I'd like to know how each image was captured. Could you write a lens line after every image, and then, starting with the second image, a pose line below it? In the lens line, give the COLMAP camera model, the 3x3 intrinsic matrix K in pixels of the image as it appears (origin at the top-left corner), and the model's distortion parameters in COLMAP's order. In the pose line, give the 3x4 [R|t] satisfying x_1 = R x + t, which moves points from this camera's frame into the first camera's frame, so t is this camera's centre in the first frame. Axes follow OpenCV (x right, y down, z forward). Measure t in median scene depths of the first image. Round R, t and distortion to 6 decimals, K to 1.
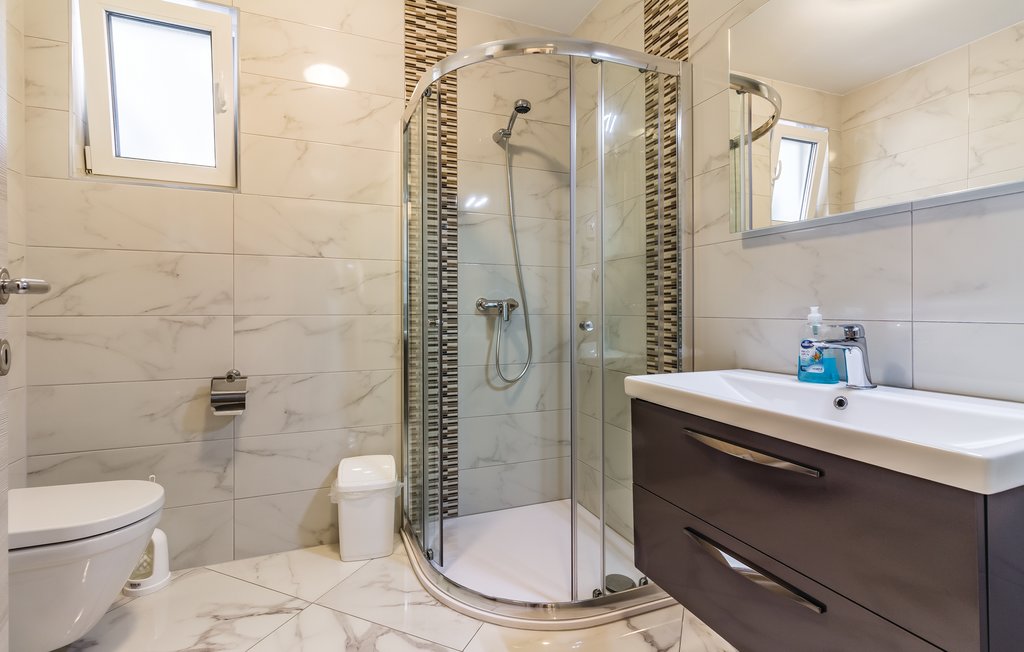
lens RADIAL K [[470.9, 0, 507.1], [0, 470.9, 334.5], [0, 0, 1]] dist [-0.001273, 0.000866]
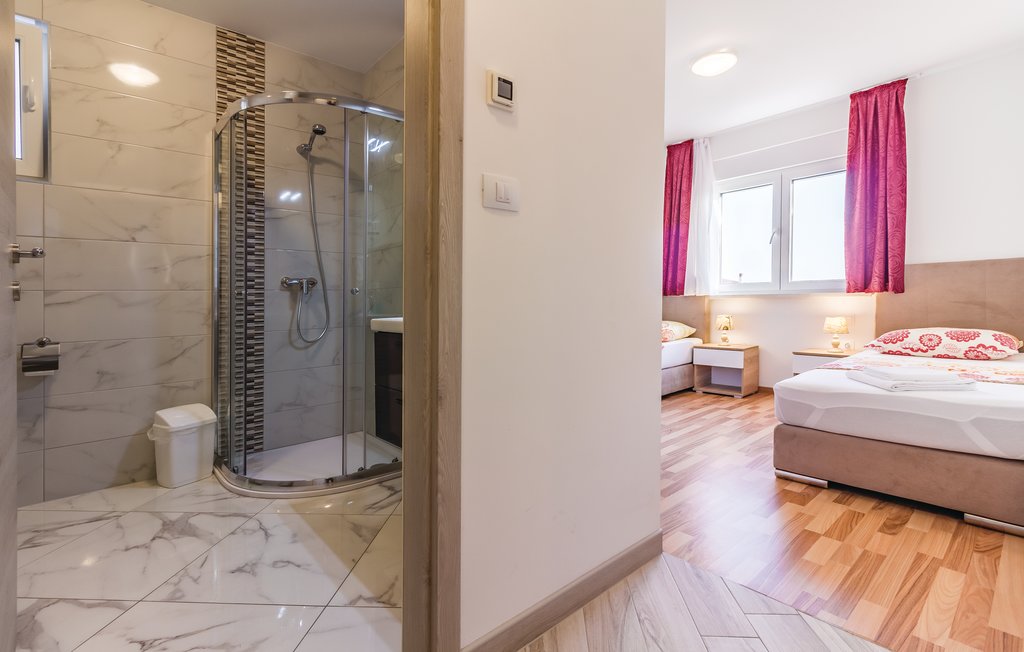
lens RADIAL K [[470.9, 0, 507.2], [0, 470.9, 291.0], [0, 0, 1]] dist [-0.001273, 0.000866]
pose [[0.939717, -0.005064, 0.341915, 0.077956], [0.023346, 0.998507, -0.049375, 0.038604], [-0.341155, 0.054381, 0.938433, -0.407805]]
